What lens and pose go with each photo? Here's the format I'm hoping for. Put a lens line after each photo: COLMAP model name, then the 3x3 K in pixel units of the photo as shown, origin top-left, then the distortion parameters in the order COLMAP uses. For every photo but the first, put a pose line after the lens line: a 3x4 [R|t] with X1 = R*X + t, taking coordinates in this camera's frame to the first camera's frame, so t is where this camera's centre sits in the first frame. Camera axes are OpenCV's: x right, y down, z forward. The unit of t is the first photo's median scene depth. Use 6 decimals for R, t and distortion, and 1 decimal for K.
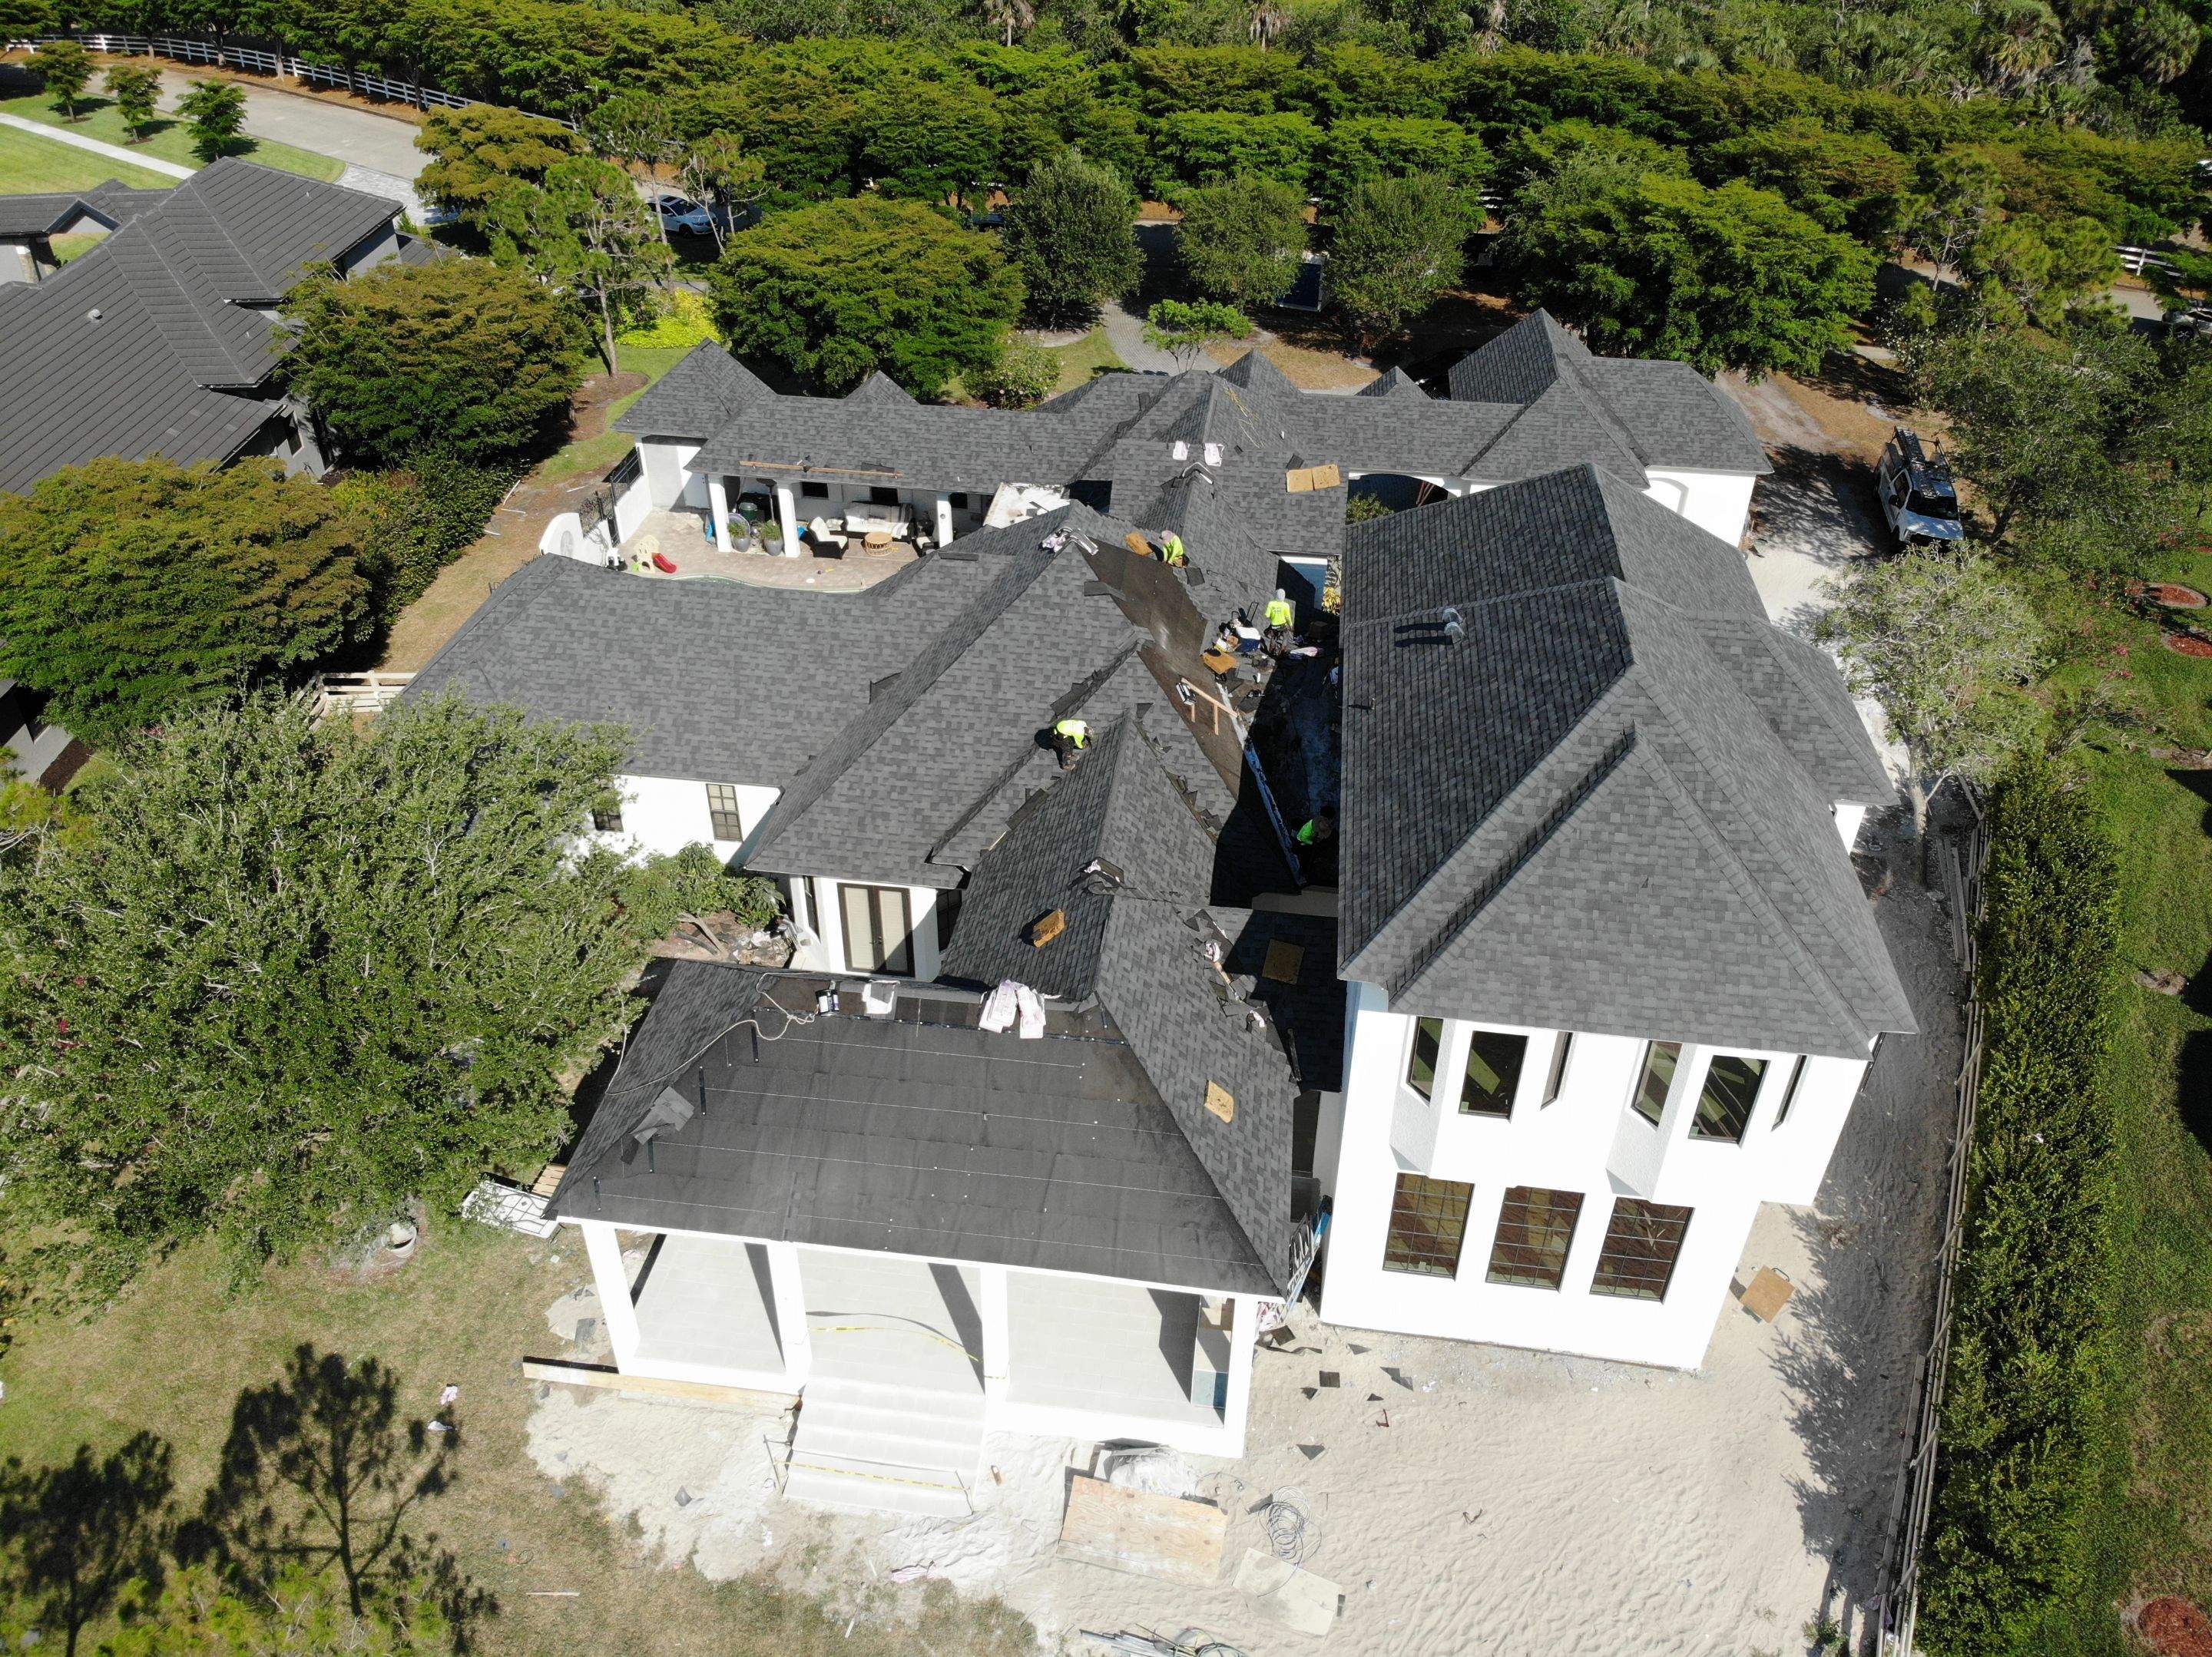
lens RADIAL K [[1718.6, 0, 1056.6], [0, 1718.6, 831.1], [0, 0, 1]] dist [-0.016510, -0.094342]
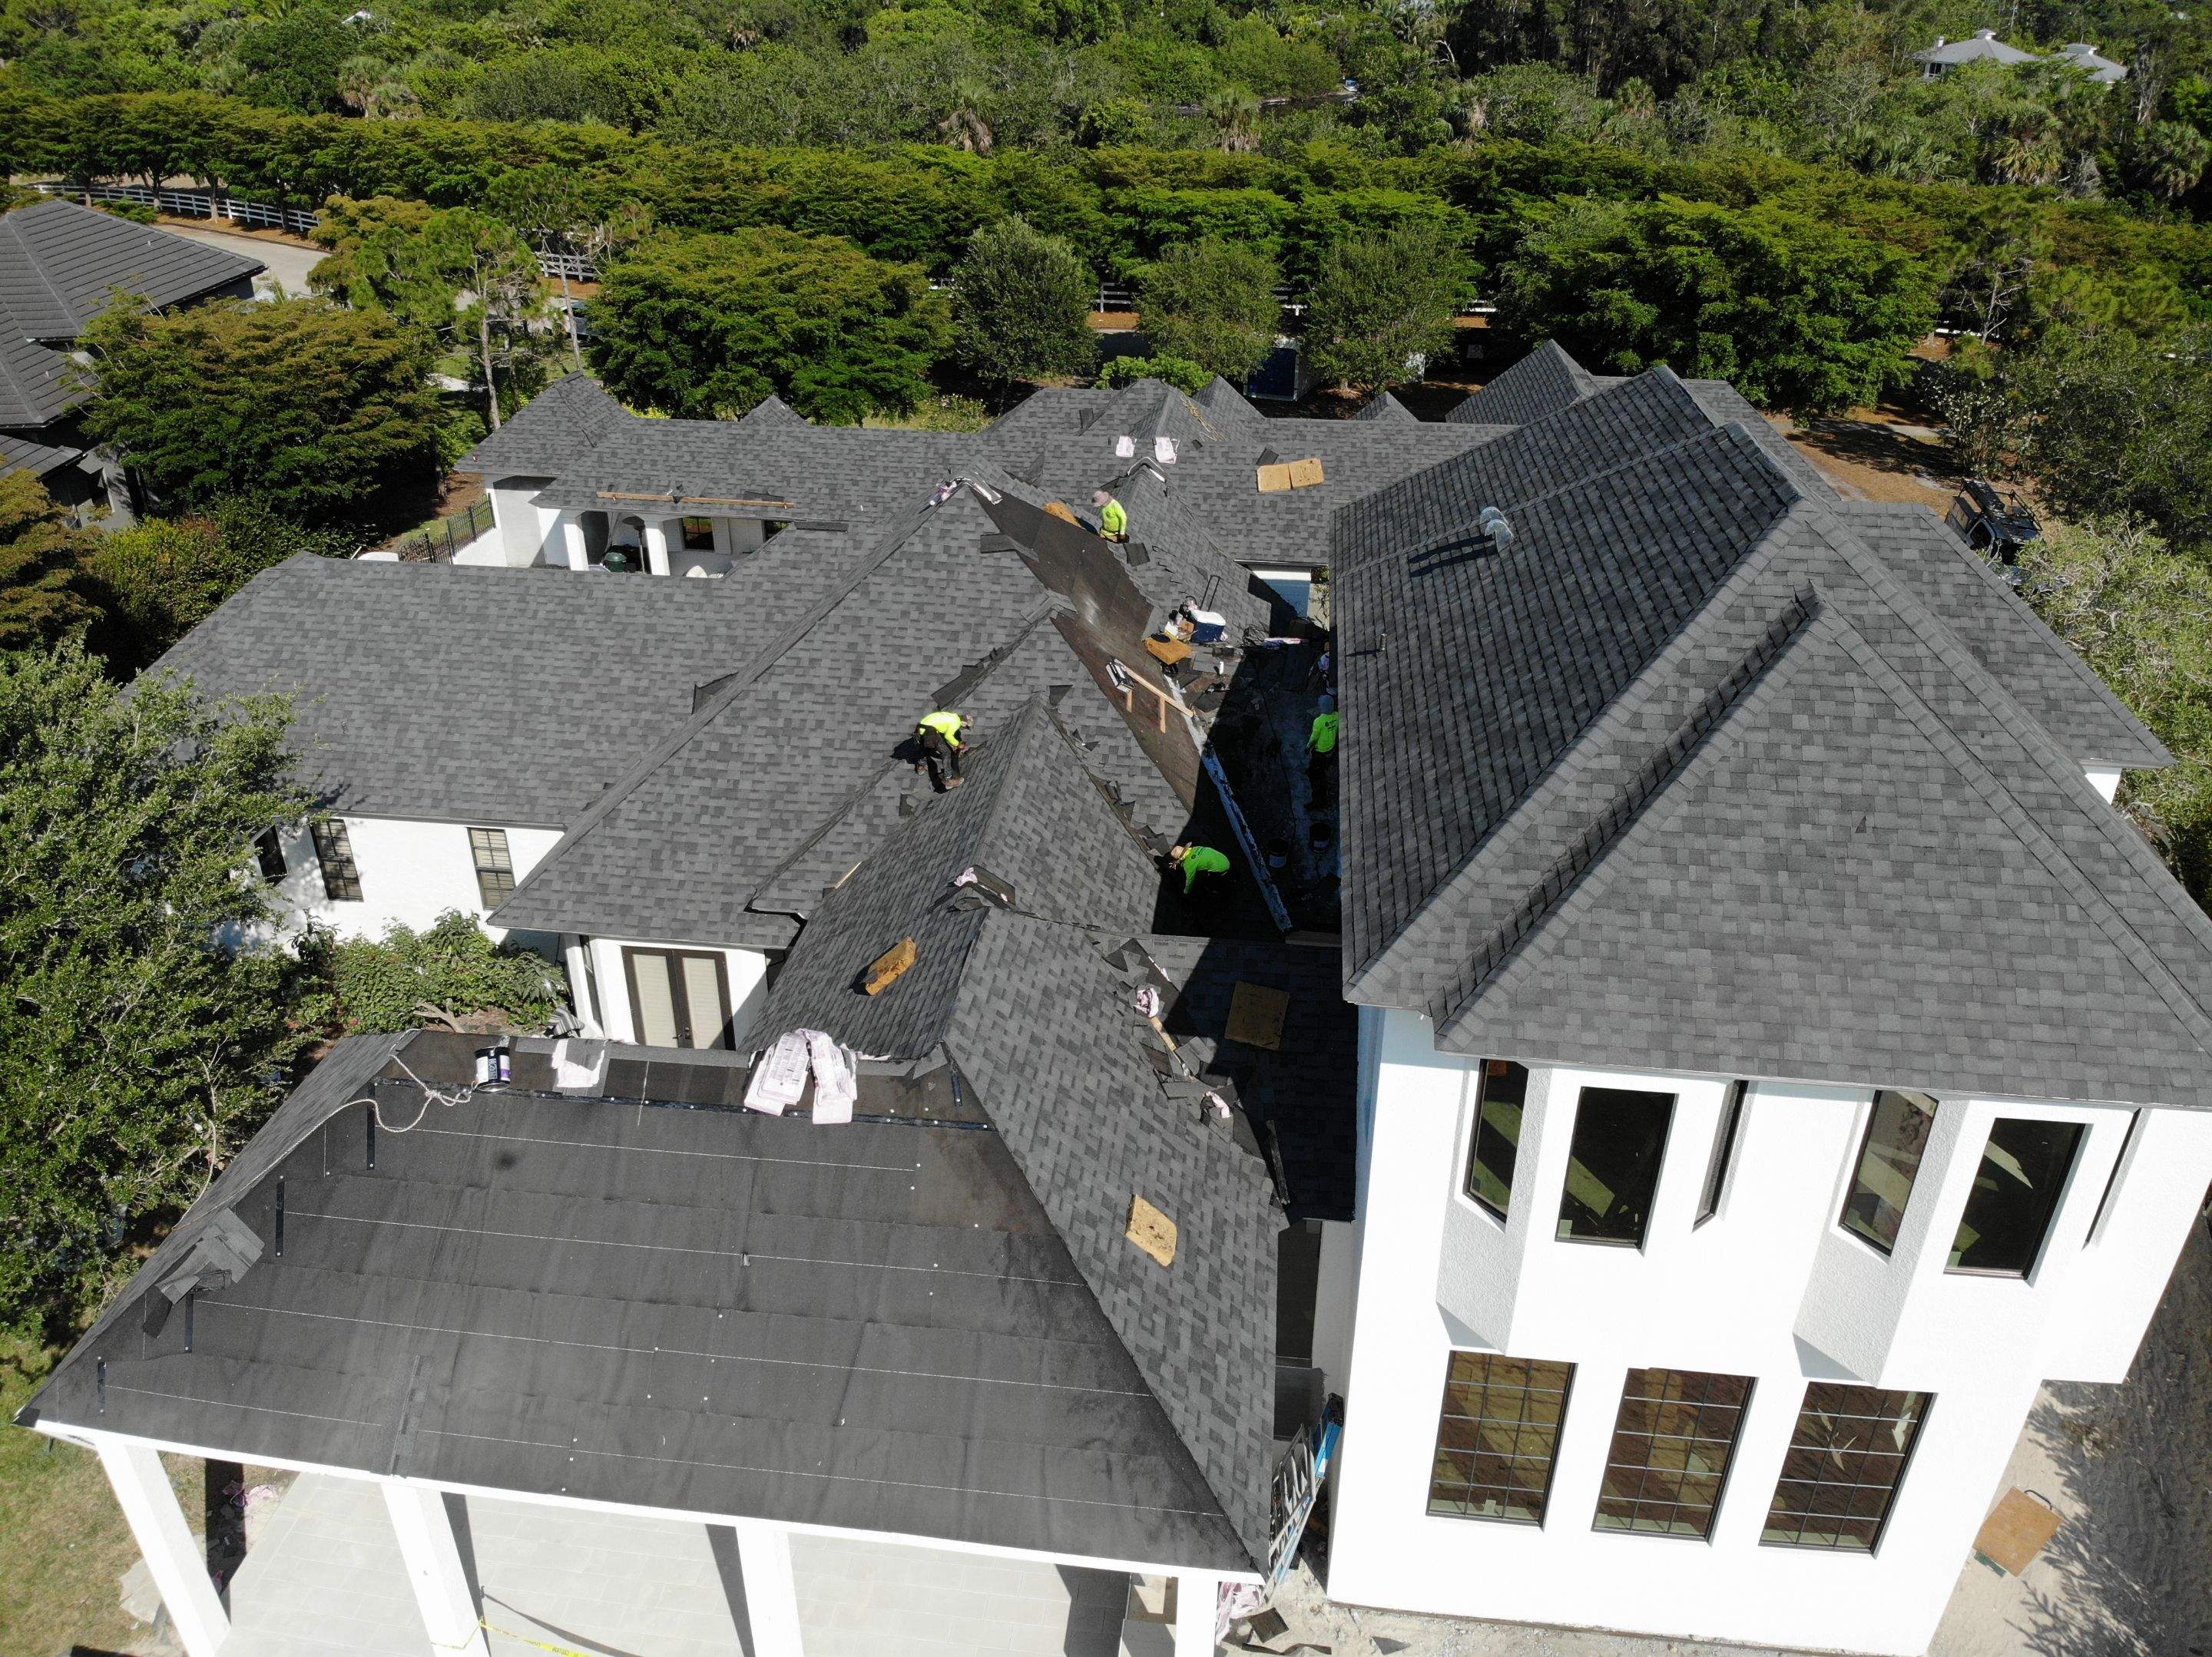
lens RADIAL K [[1718.6, 0, 1101.1], [0, 1718.6, 807.7], [0, 0, 1]] dist [-0.016510, -0.094342]
pose [[0.999466, -0.003776, 0.032449, 0.043401], [0.008165, 0.990646, -0.136212, 0.069616], [-0.031631, 0.136404, 0.990148, 0.291186]]
